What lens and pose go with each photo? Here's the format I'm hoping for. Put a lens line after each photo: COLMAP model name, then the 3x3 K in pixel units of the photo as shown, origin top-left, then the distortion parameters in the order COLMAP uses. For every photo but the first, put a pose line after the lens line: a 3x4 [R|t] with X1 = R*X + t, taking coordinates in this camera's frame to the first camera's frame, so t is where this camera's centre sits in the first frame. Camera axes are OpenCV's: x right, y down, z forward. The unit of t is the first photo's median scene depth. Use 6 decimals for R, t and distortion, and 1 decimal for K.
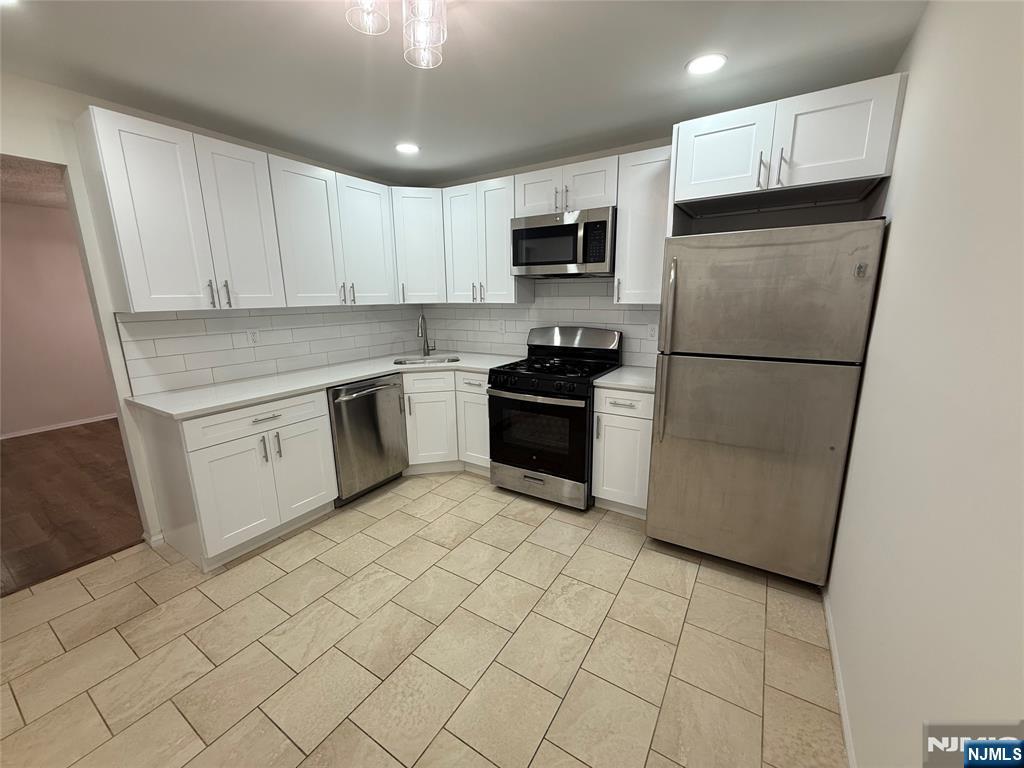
lens RADIAL K [[410.2, 0, 510.1], [0, 410.2, 383.0], [0, 0, 1]] dist [0.001352, 0.000440]
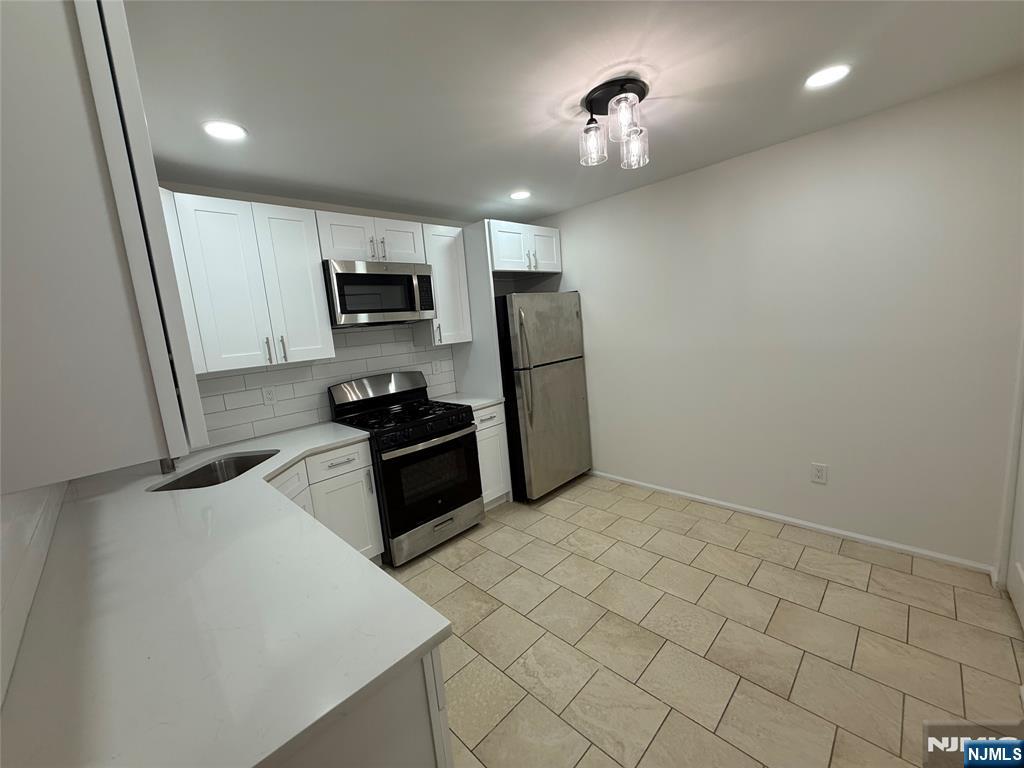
lens RADIAL K [[410.2, 0, 510.6], [0, 410.2, 383.1], [0, 0, 1]] dist [0.001352, 0.000440]
pose [[0.214867, -0.151542, 0.964815, -0.992819], [0.287253, 0.953998, 0.085871, -0.153073], [-0.933444, 0.258695, 0.248513, 0.639975]]
